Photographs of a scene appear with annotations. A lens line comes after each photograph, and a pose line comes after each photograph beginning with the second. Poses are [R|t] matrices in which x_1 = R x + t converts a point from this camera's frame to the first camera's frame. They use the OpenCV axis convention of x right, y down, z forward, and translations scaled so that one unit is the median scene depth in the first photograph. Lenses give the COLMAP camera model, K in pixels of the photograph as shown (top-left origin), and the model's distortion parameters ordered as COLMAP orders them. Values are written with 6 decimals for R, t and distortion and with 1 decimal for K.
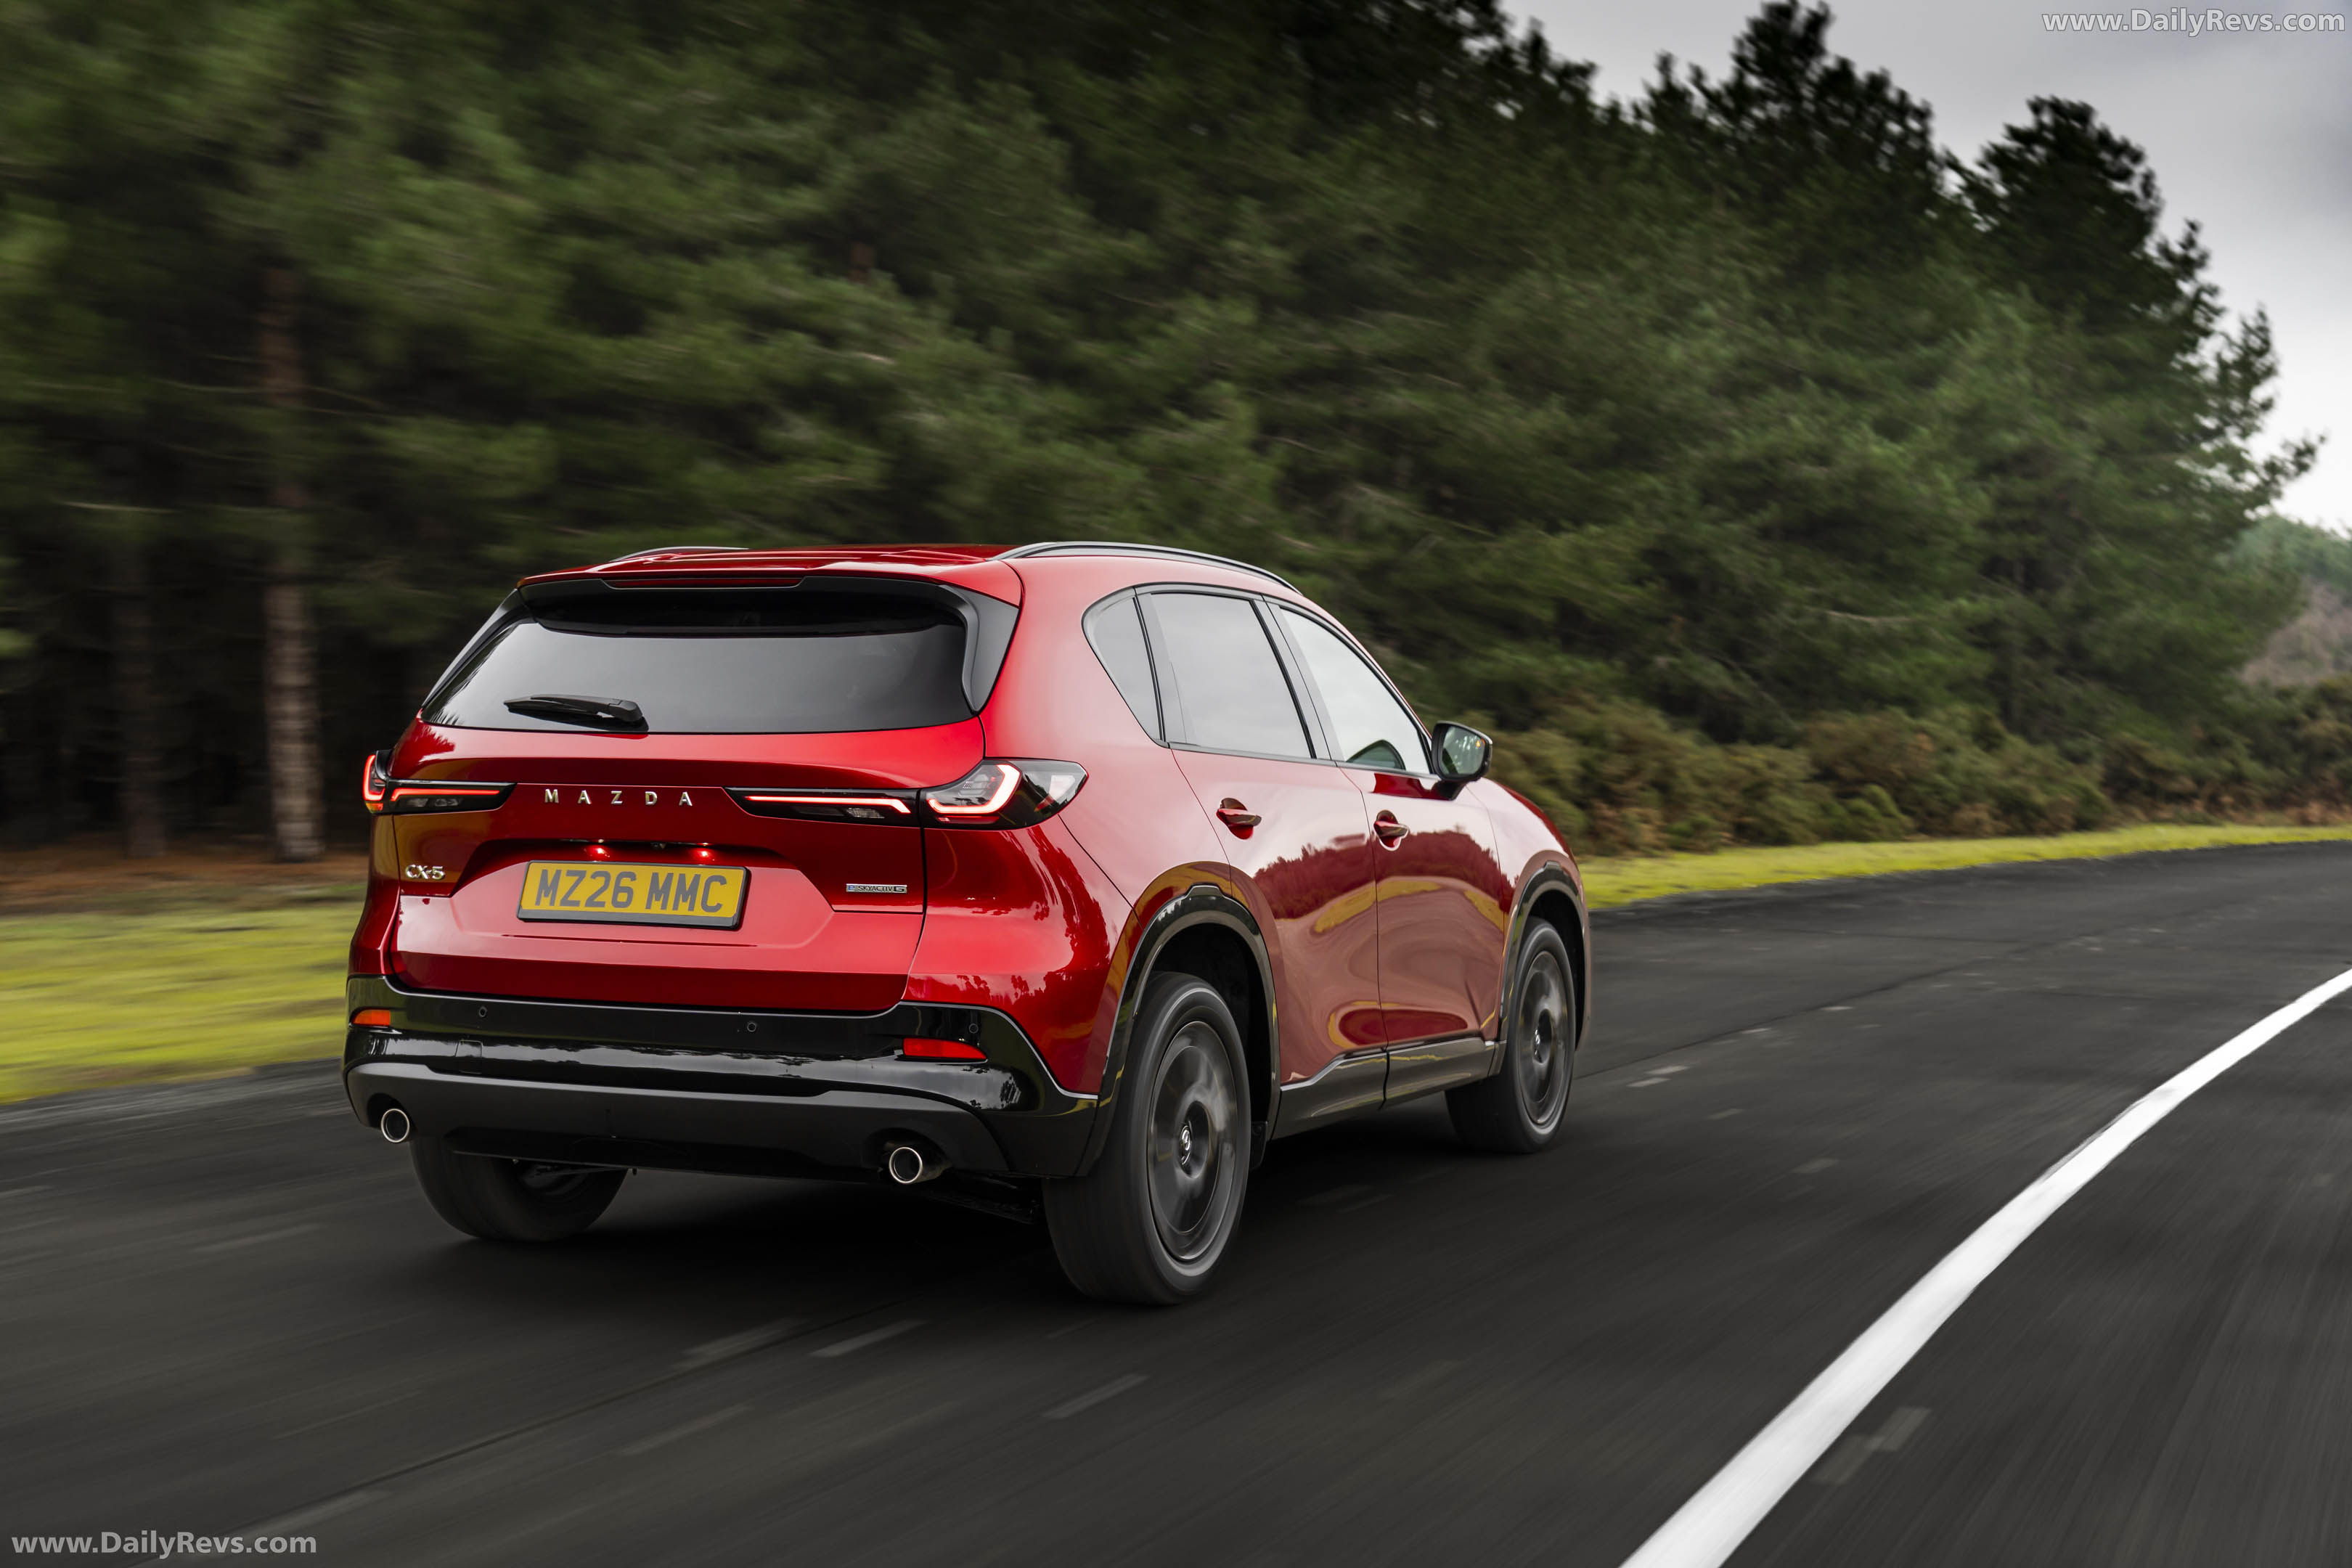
lens RADIAL K [[2995.2, 0, 1176.0], [0, 2995.2, 784.0], [0, 0, 1]] dist [0.167892, -0.014651]
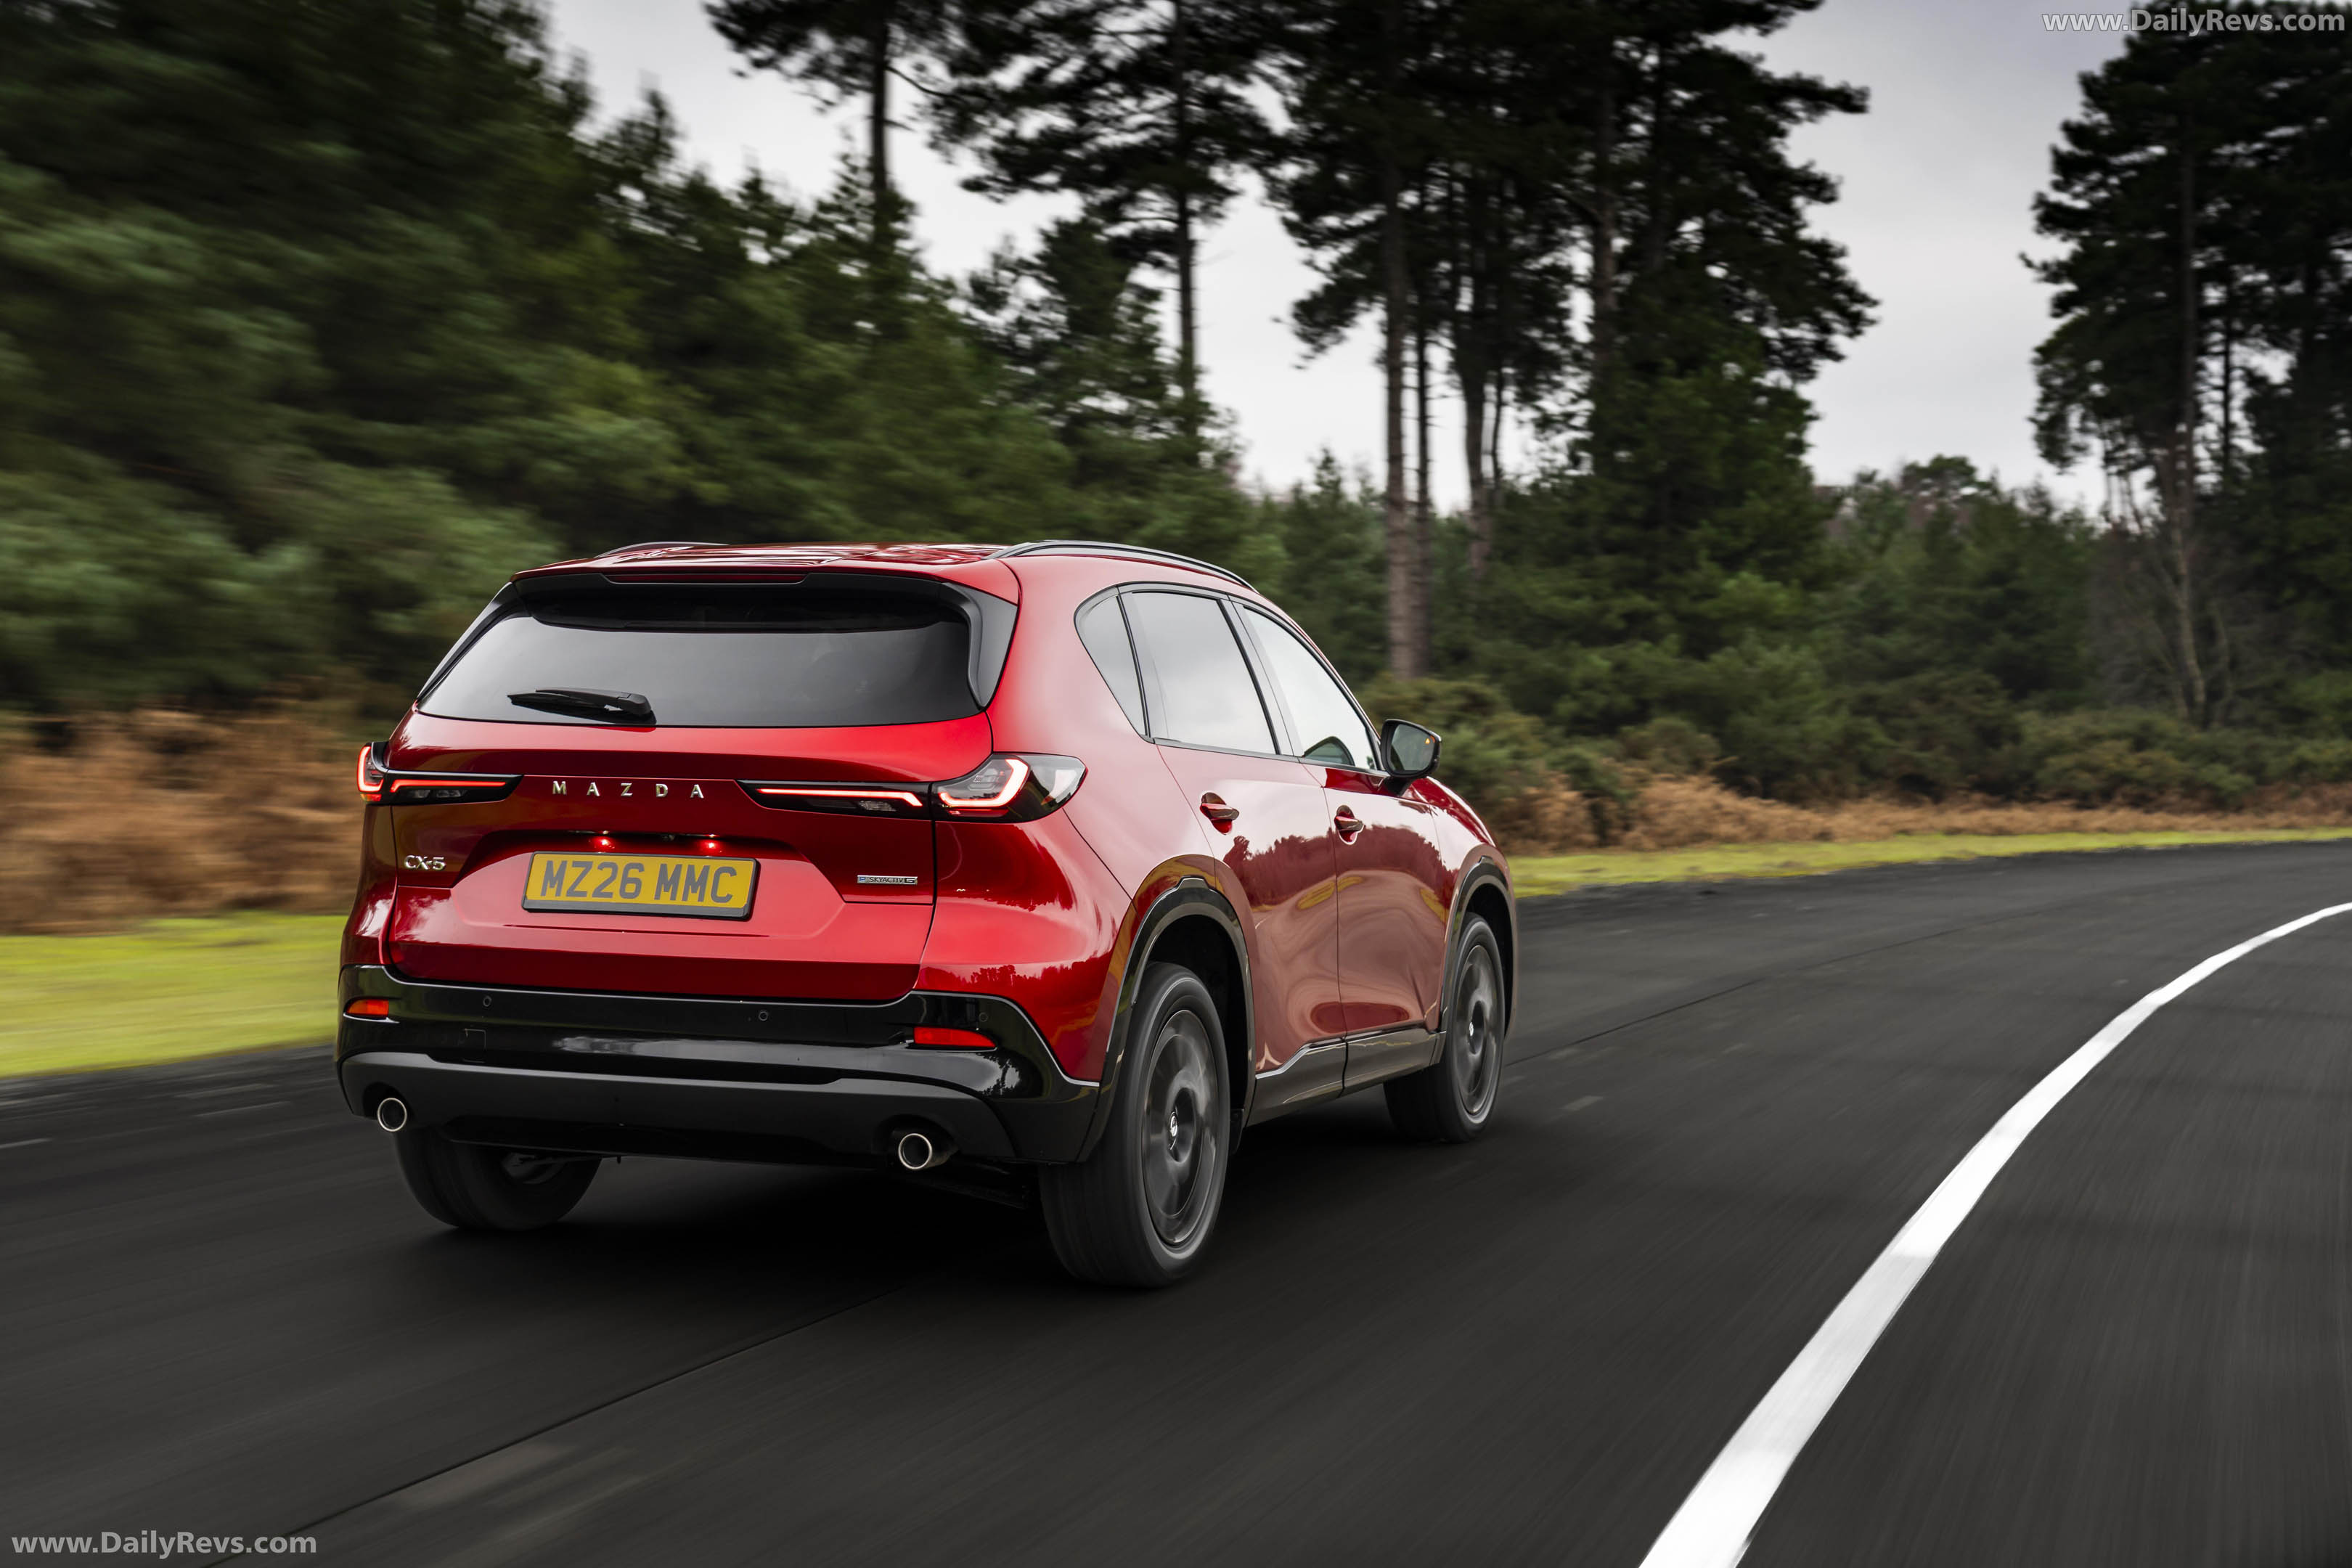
lens RADIAL K [[2995.2, 0, 1176.0], [0, 2995.2, 784.0], [0, 0, 1]] dist [0.167892, -0.014651]
pose [[0.998450, 0.004841, 0.055440, -0.055683], [-0.004928, 0.999987, 0.001438, 0.000217], [-0.055432, -0.001709, 0.998461, -0.021968]]
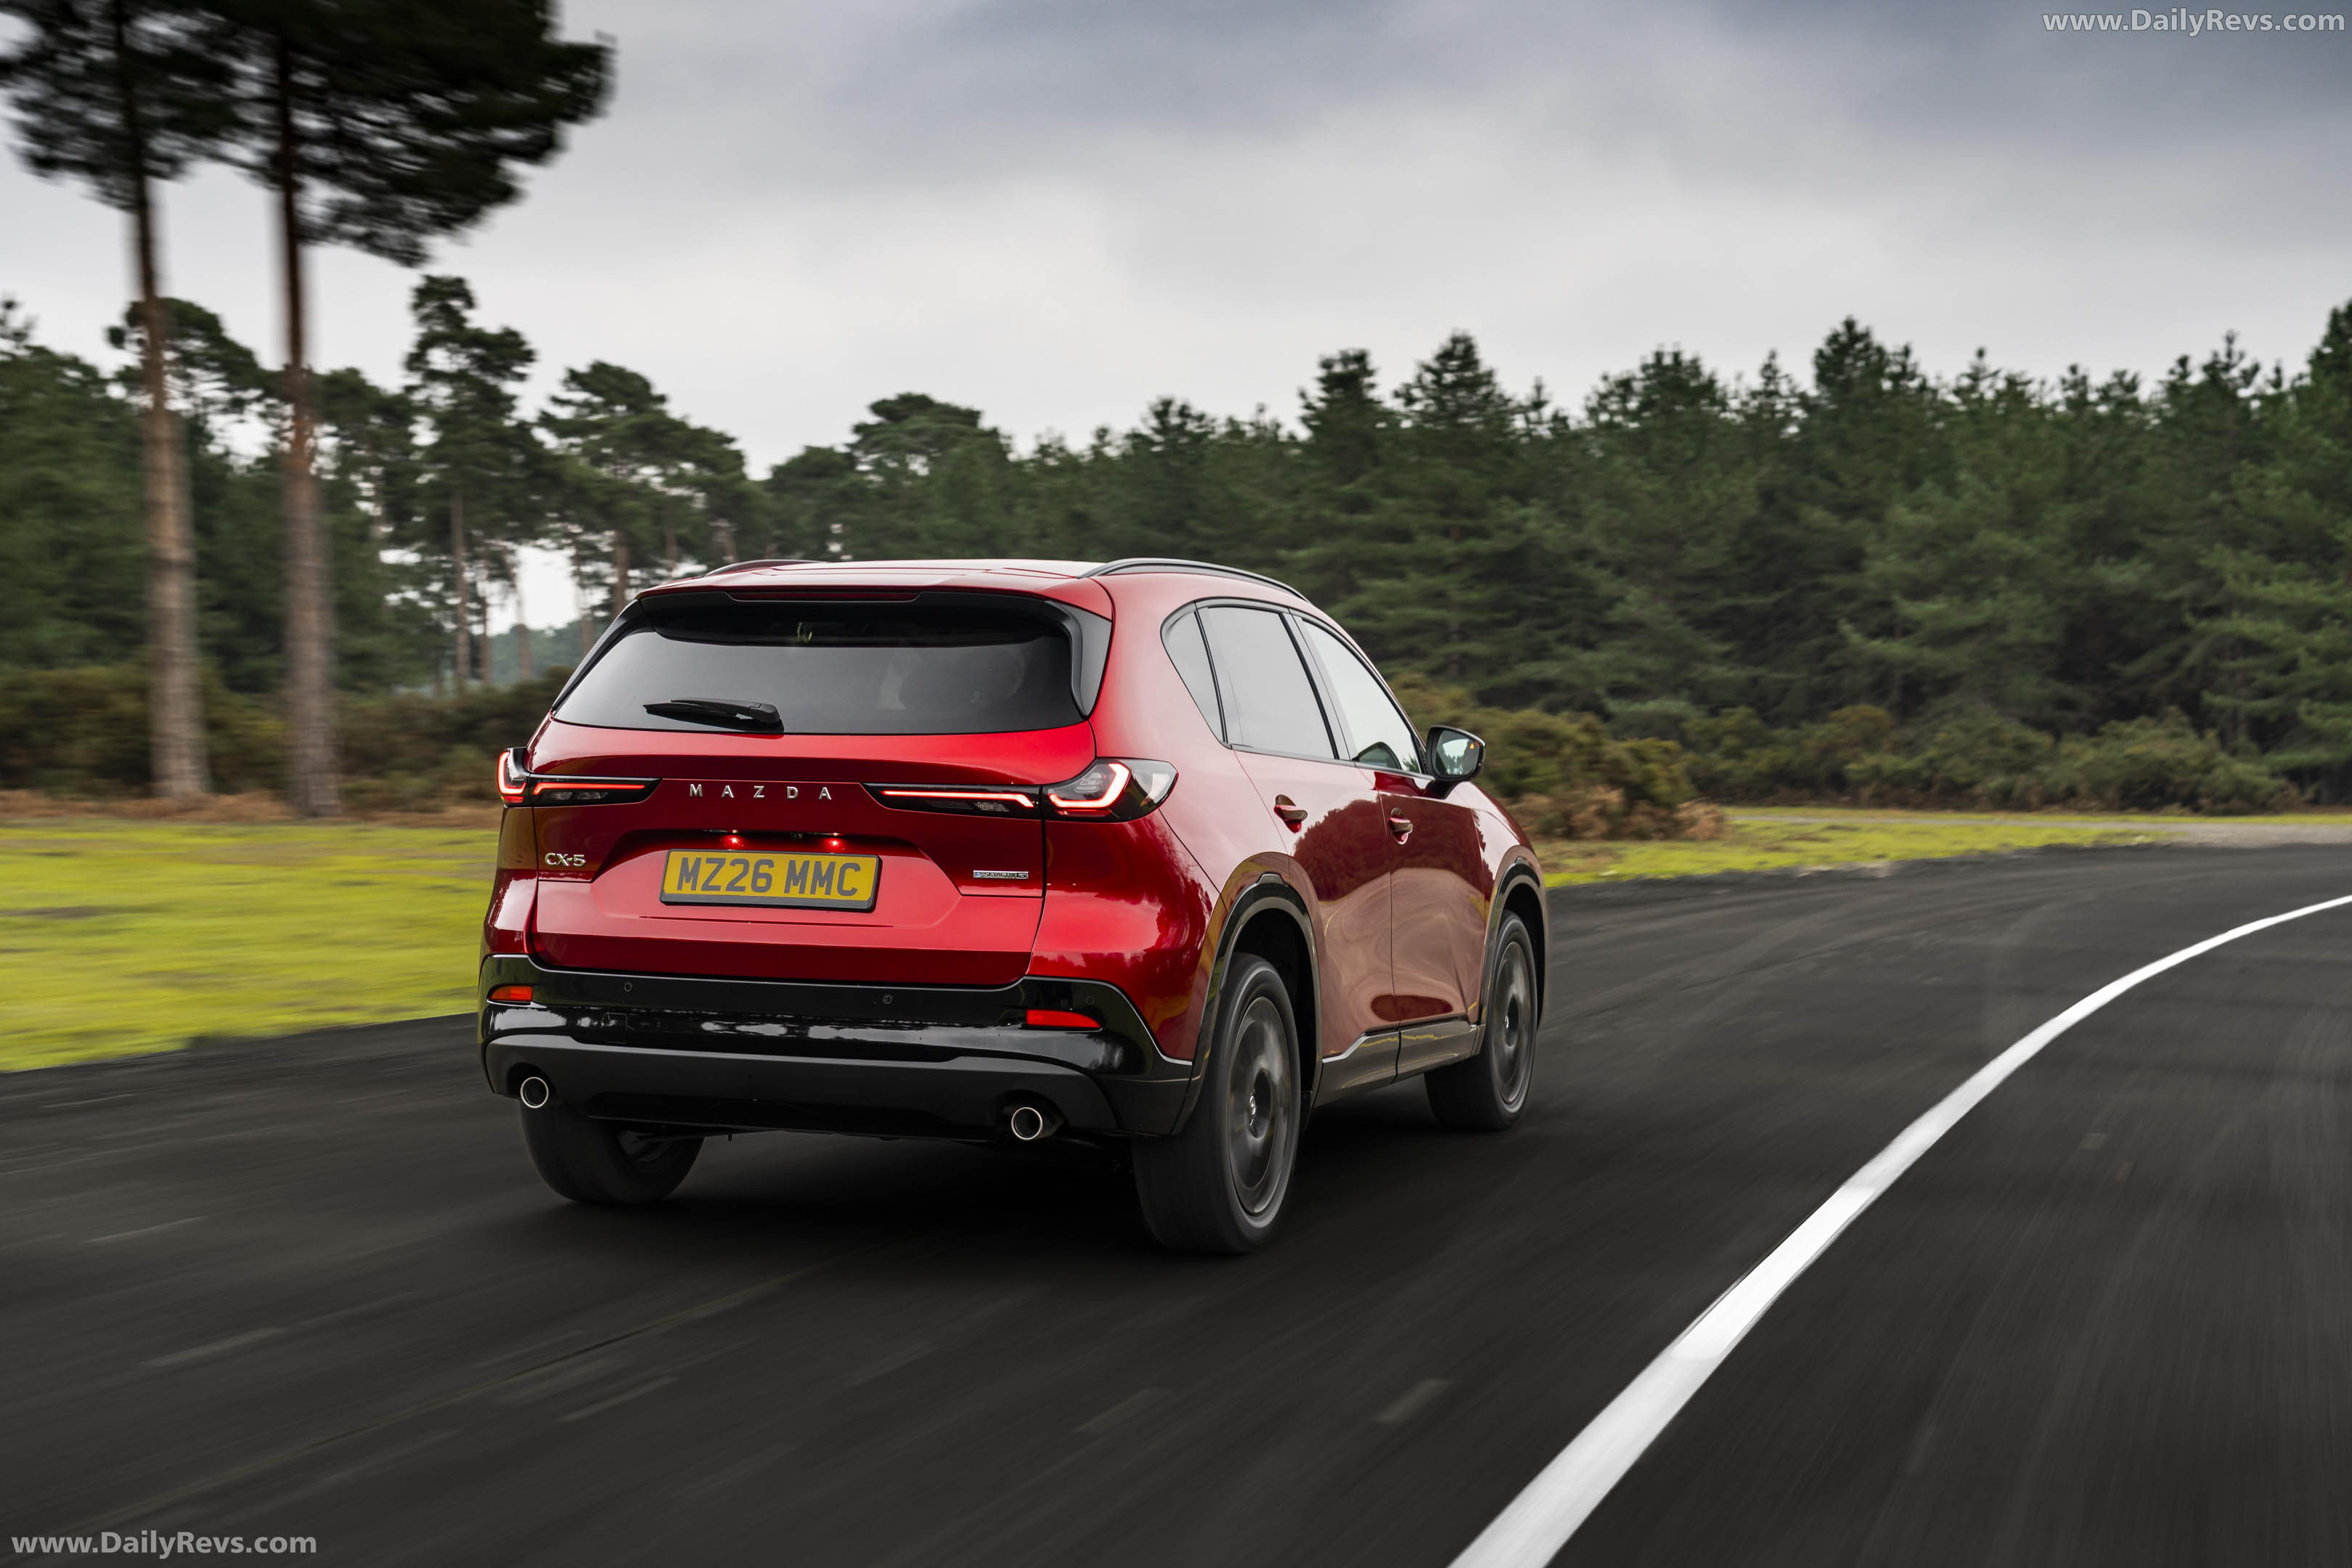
lens RADIAL K [[3128.4, 0, 1176.0], [0, 3128.4, 784.0], [0, 0, 1]] dist [0.168197, -0.000549]
pose [[0.997764, 0.004729, 0.066663, -0.107007], [-0.004758, 0.999989, 0.000284, 0.000500], [-0.066661, -0.000601, 0.997775, -0.152969]]
